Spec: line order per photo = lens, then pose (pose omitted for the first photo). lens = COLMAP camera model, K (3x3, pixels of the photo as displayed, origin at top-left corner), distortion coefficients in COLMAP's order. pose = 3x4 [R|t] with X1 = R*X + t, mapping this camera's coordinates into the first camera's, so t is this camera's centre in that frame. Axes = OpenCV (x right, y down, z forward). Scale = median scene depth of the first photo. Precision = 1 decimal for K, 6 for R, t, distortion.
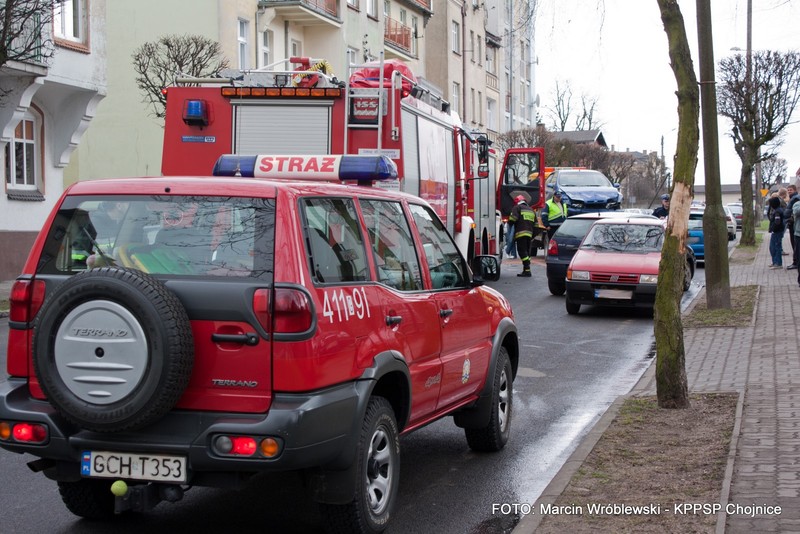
lens RADIAL K [[1384.7, 0, 399.9], [0, 1384.7, 267.4], [0, 0, 1]] dist [-0.040945, 0.000000]
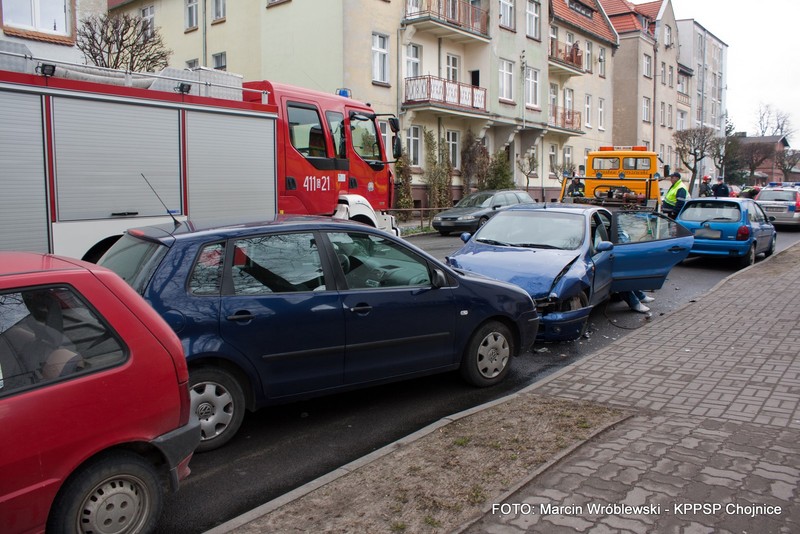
lens RADIAL K [[657.7, 0, 398.1], [0, 657.7, 264.0], [0, 0, 1]] dist [-0.122007, 0.082995]
pose [[0.909504, 0.057768, -0.411663, 0.089876], [-0.022584, 0.995701, 0.089830, -0.014077], [0.415082, -0.072404, 0.906898, 0.263538]]
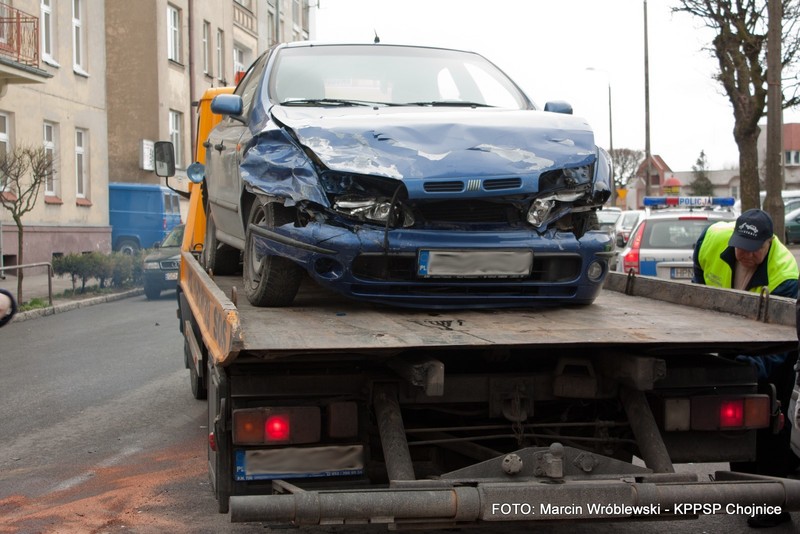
lens RADIAL K [[1384.7, 0, 400.0], [0, 1384.7, 266.9], [0, 0, 1]] dist [-0.040945, 0.000000]
pose [[0.989610, -0.003403, 0.143735, 0.050294], [0.003919, 0.999987, -0.003310, -0.017211], [-0.143722, 0.003839, 0.989611, 0.386775]]
